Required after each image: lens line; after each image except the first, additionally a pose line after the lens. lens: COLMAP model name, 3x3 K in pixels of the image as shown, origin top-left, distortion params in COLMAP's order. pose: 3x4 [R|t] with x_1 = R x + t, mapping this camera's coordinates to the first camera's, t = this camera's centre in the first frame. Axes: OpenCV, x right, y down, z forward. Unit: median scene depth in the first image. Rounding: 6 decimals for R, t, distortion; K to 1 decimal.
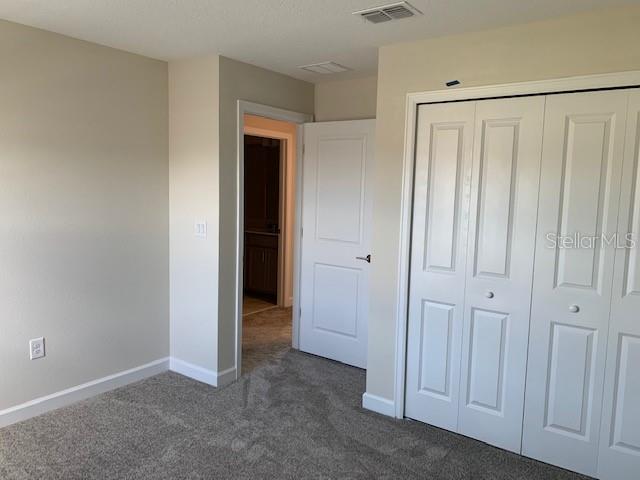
lens RADIAL K [[473.1, 0, 319.4], [0, 473.1, 217.6], [0, 0, 1]] dist [0.006257, -0.000571]
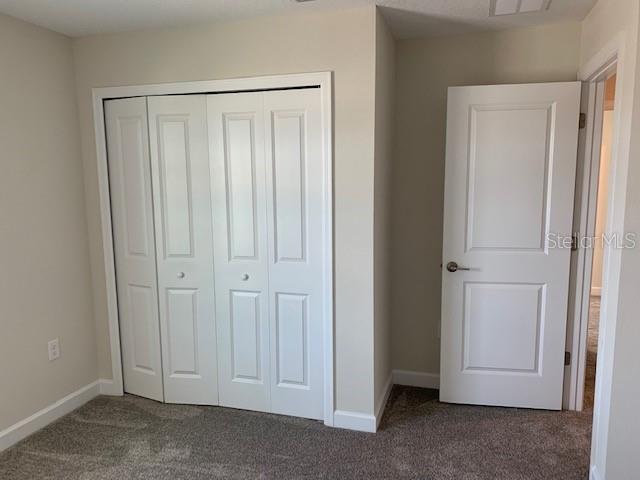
lens RADIAL K [[494.1, 0, 320.0], [0, 494.1, 240.0], [0, 0, 1]] dist [0.035798, -0.004619]
pose [[0.948649, -0.075268, 0.307246, 0.096019], [0.057076, 0.996066, 0.067784, 0.006862], [-0.311139, -0.046767, 0.949213, -0.065694]]
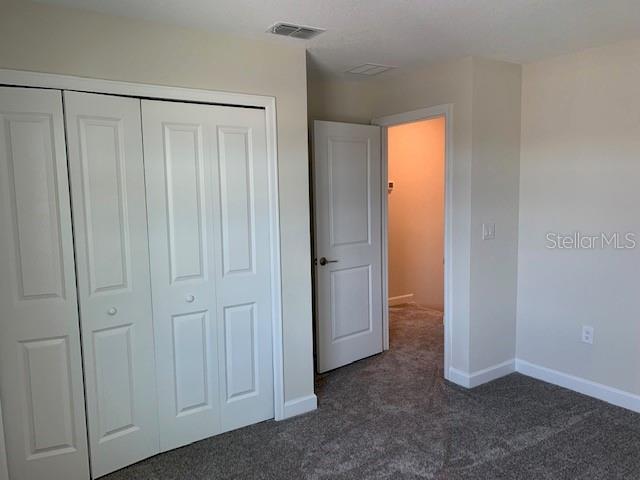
lens RADIAL K [[490.9, 0, 324.2], [0, 490.9, 232.7], [0, 0, 1]] dist [0.029295, -0.011135]
pose [[0.354718, -0.117657, 0.927541, -0.629331], [0.096131, 0.991383, 0.088992, -0.050066], [-0.930018, 0.057598, 0.362971, 0.433520]]
